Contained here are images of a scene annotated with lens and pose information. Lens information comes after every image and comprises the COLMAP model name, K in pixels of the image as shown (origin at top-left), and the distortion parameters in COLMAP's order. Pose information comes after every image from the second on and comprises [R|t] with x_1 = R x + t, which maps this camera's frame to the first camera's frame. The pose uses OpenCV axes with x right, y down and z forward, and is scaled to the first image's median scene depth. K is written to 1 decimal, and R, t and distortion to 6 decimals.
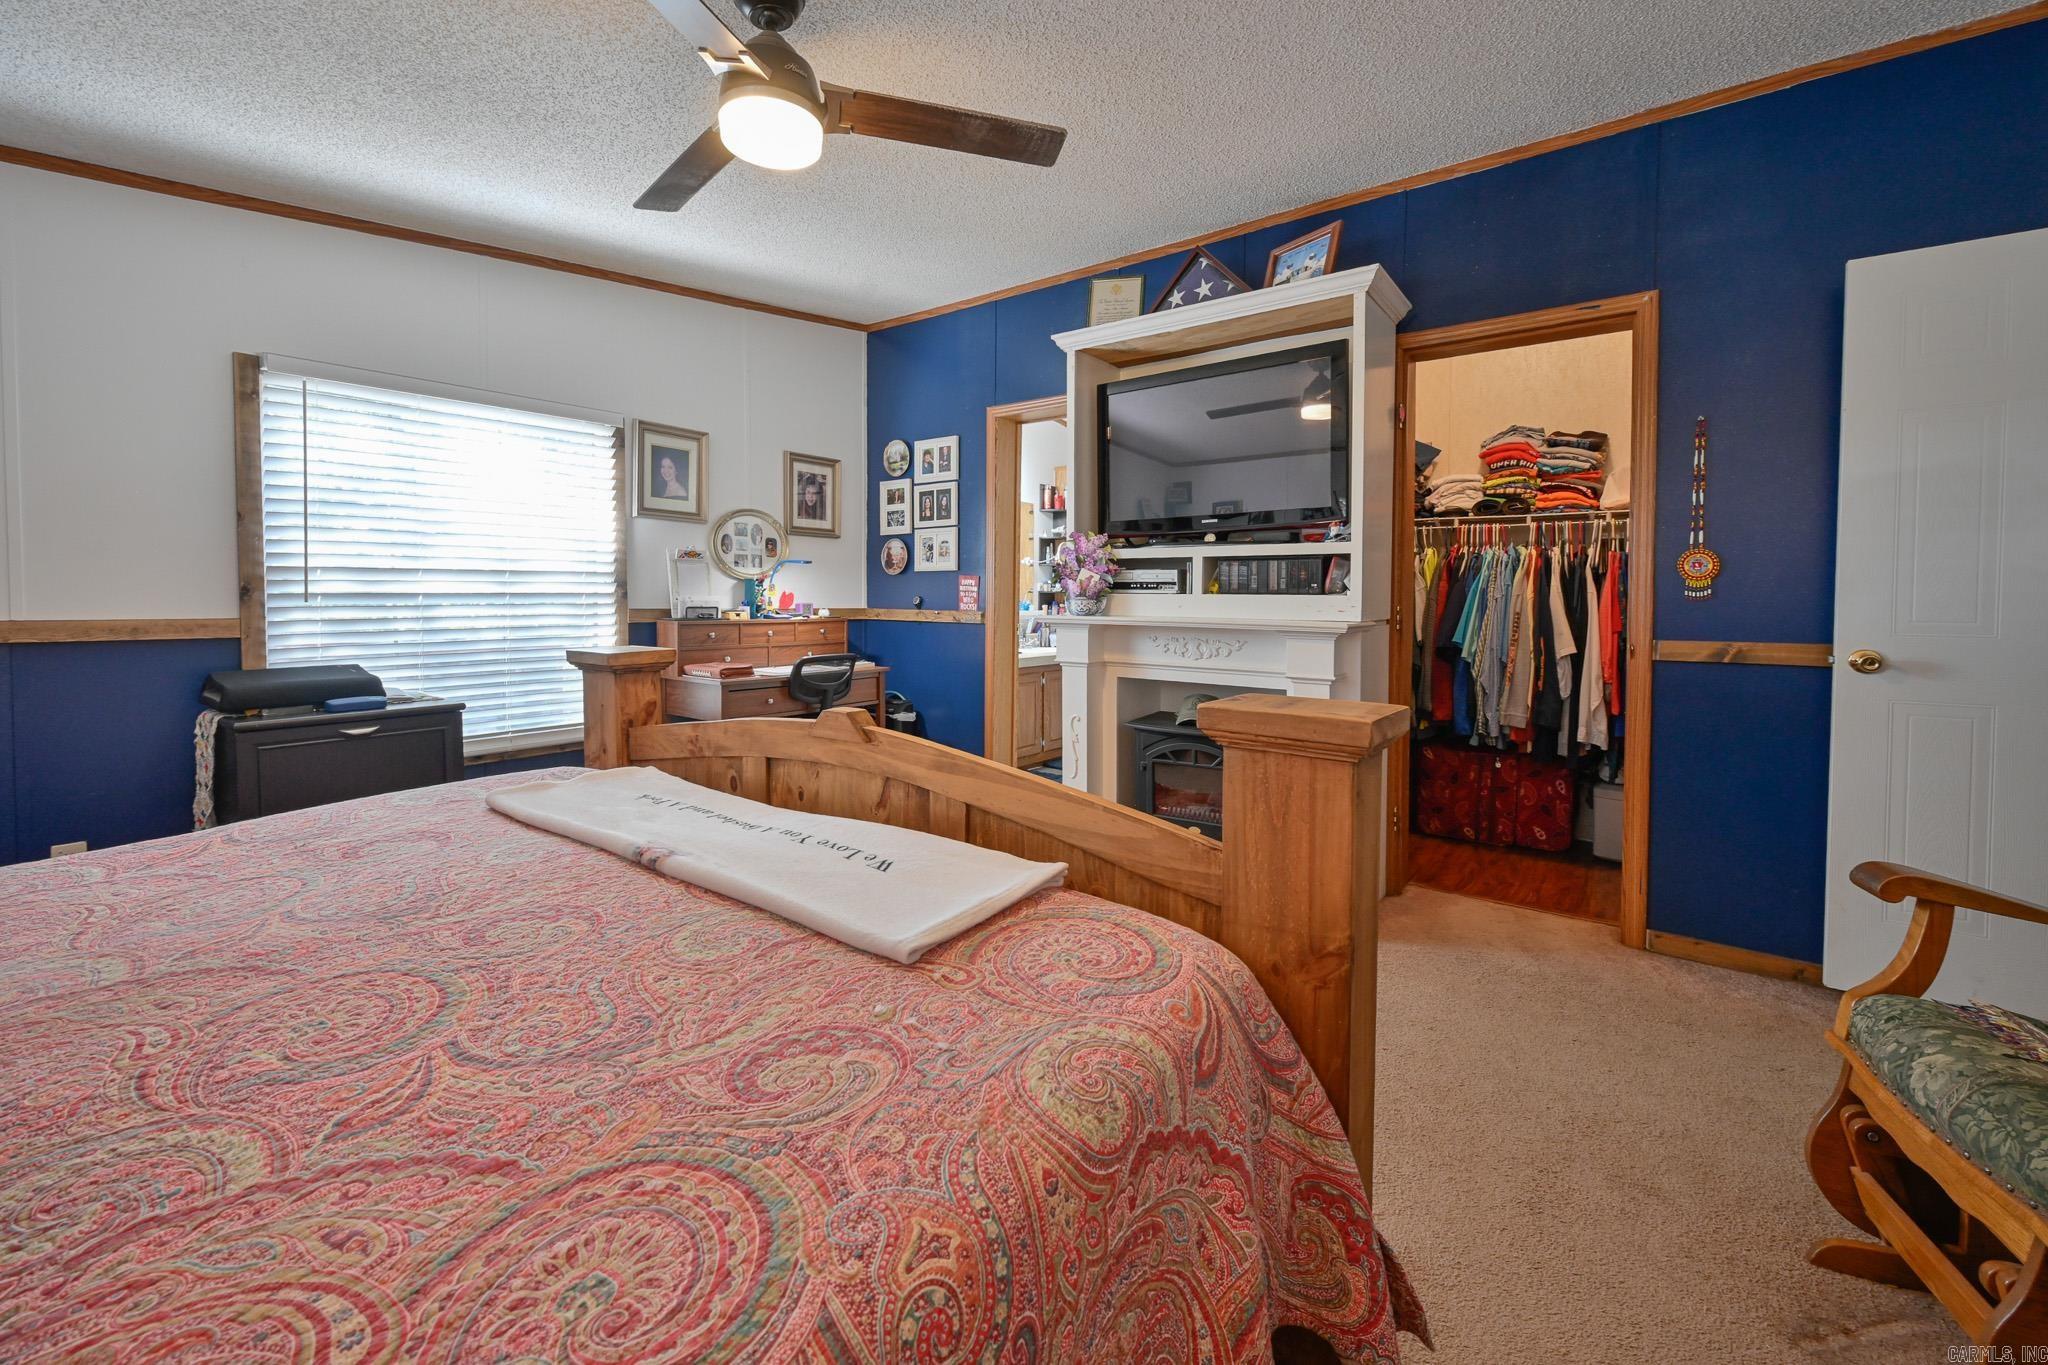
lens RADIAL K [[840.6, 0, 1048.3], [0, 840.6, 609.2], [0, 0, 1]] dist [-0.003311, 0.000072]
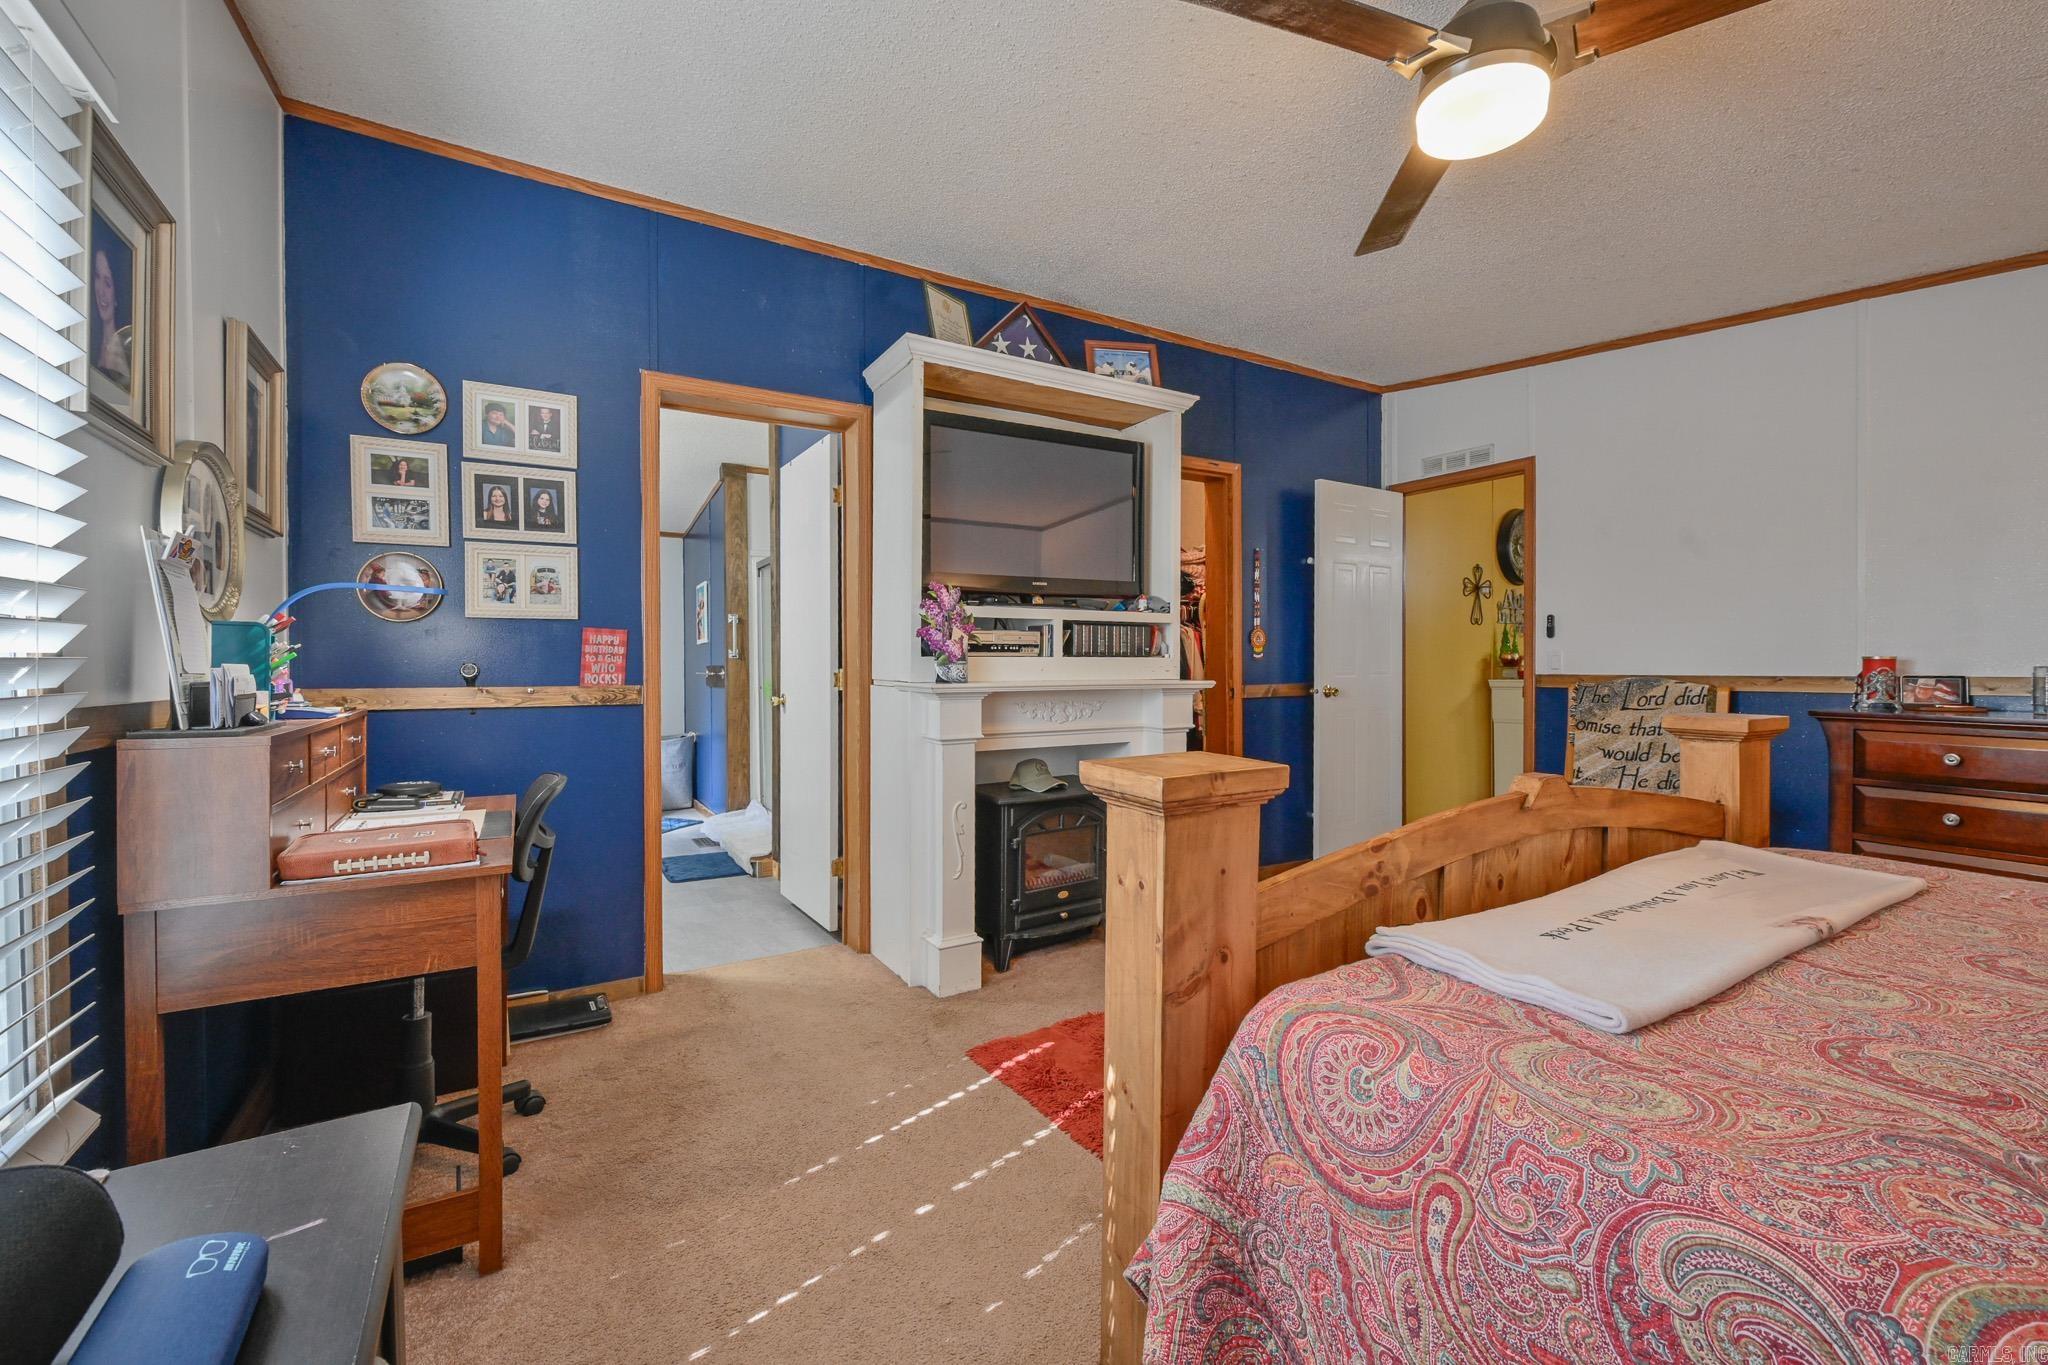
lens RADIAL K [[840.6, 0, 1024.3], [0, 840.6, 665.9], [0, 0, 1]] dist [-0.003311, 0.000072]
pose [[0.379028, -0.012197, 0.925305, -0.682072], [0.018946, 0.999806, 0.005419, -0.012219], [-0.925191, 0.015477, 0.379186, 0.590418]]
